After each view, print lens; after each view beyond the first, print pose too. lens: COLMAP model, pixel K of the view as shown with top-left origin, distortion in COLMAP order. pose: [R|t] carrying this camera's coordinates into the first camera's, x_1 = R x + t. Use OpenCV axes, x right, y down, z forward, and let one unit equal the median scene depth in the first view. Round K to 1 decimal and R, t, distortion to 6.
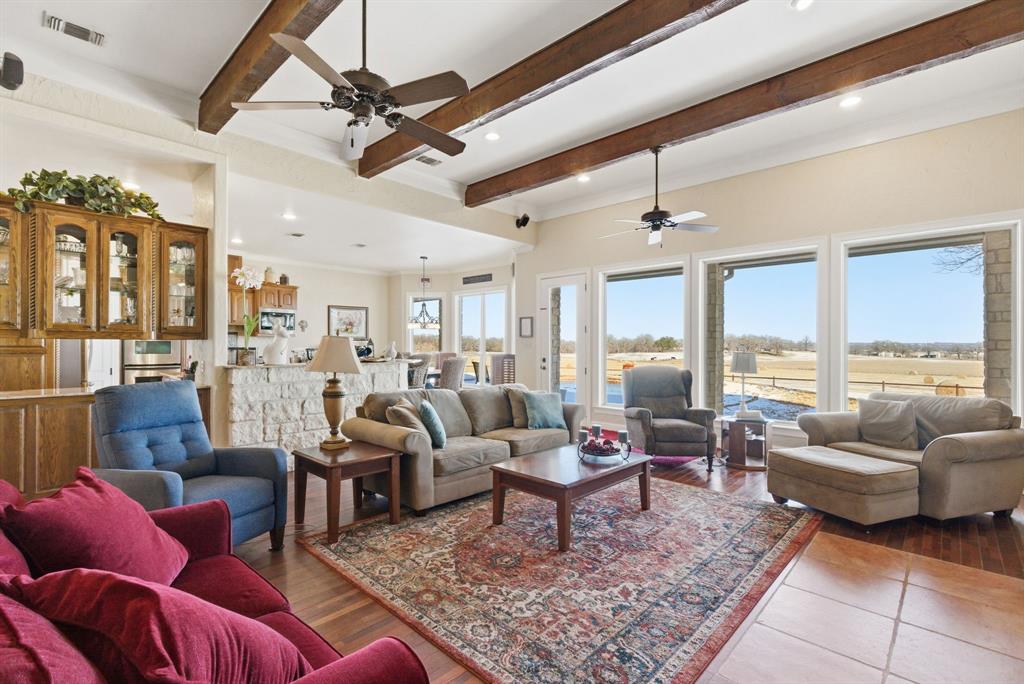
lens RADIAL K [[467.2, 0, 501.4], [0, 467.2, 343.7], [0, 0, 1]] dist [-0.000637, -0.000612]
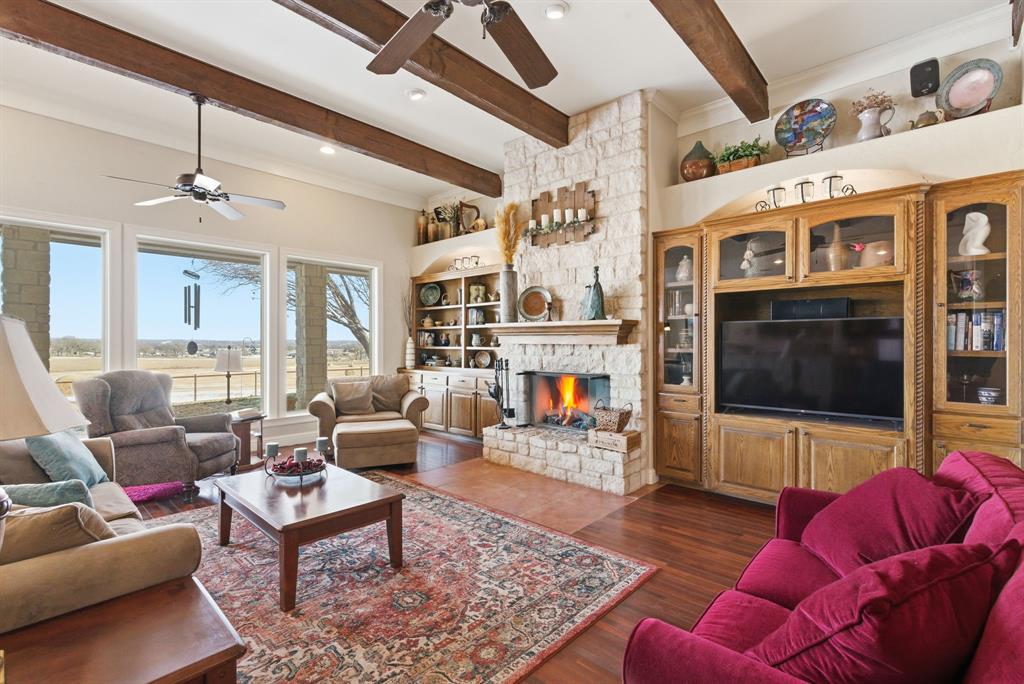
lens RADIAL K [[467.2, 0, 507.5], [0, 467.2, 340.9], [0, 0, 1]] dist [-0.000637, -0.000612]
pose [[-0.027982, 0.000193, 0.999608, -0.858838], [-0.005258, 0.999986, -0.000340, -0.003624], [-0.999595, -0.005265, -0.027981, 0.873855]]
